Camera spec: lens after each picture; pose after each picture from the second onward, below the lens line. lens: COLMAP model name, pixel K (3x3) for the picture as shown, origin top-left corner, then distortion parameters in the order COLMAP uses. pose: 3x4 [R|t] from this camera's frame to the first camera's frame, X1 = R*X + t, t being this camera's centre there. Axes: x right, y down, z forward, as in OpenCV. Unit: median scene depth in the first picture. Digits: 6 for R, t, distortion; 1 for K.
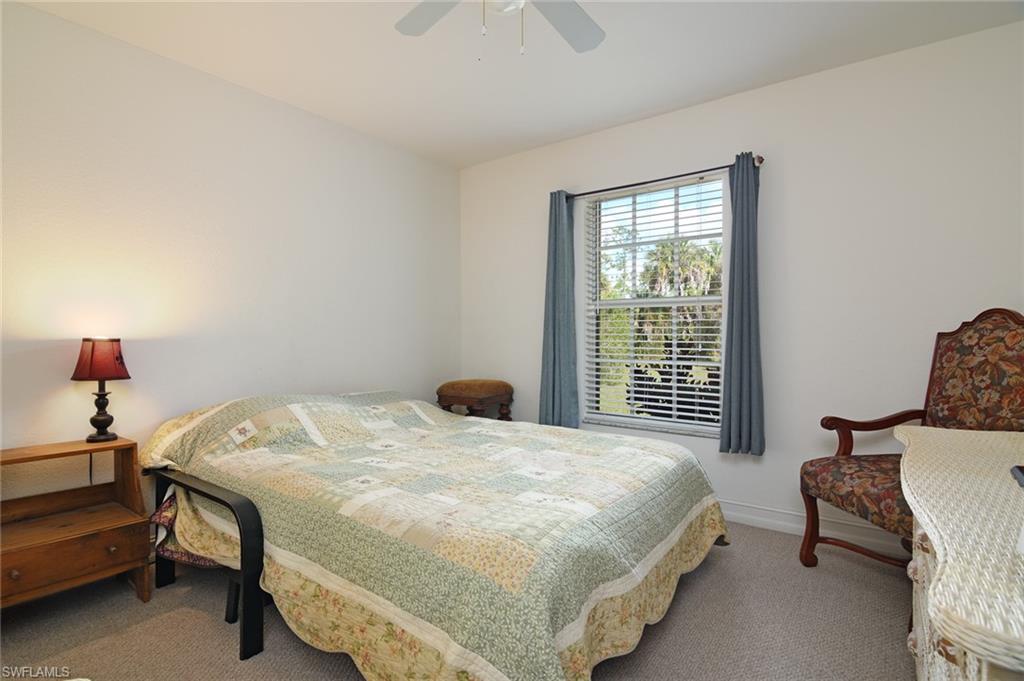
lens RADIAL K [[503.7, 0, 503.2], [0, 503.7, 335.9], [0, 0, 1]] dist [0.001012, -0.012267]
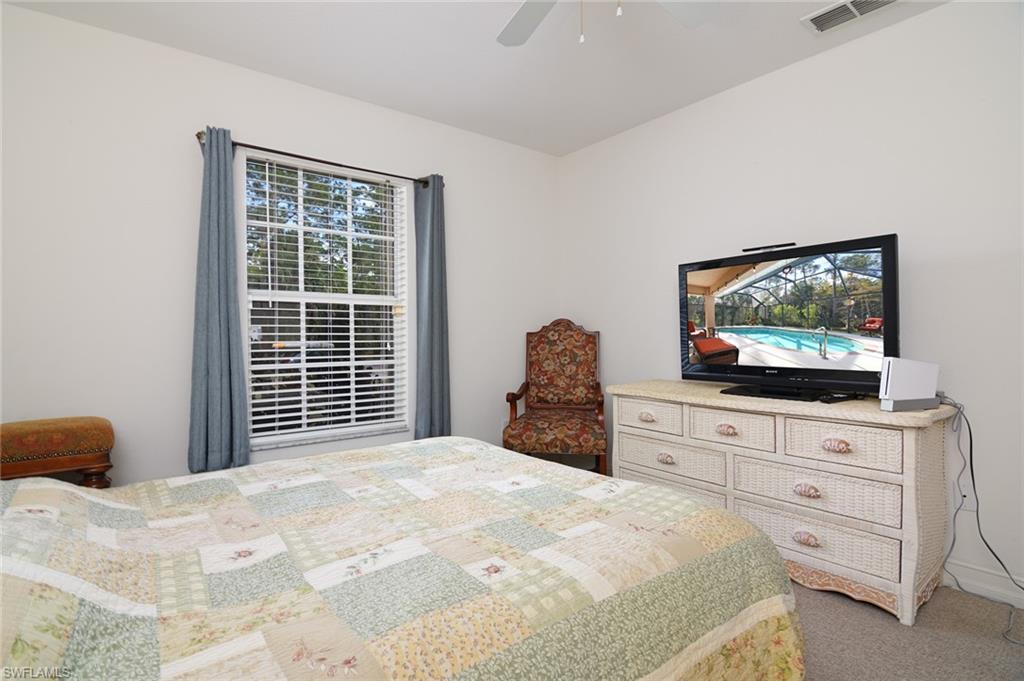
lens RADIAL K [[503.7, 0, 503.2], [0, 503.7, 335.9], [0, 0, 1]] dist [0.001012, -0.012267]
pose [[0.249189, -0.001408, 0.968454, -0.801533], [0.006300, 0.999980, -0.000168, 0.004641], [-0.968434, 0.006144, 0.249193, 0.773233]]
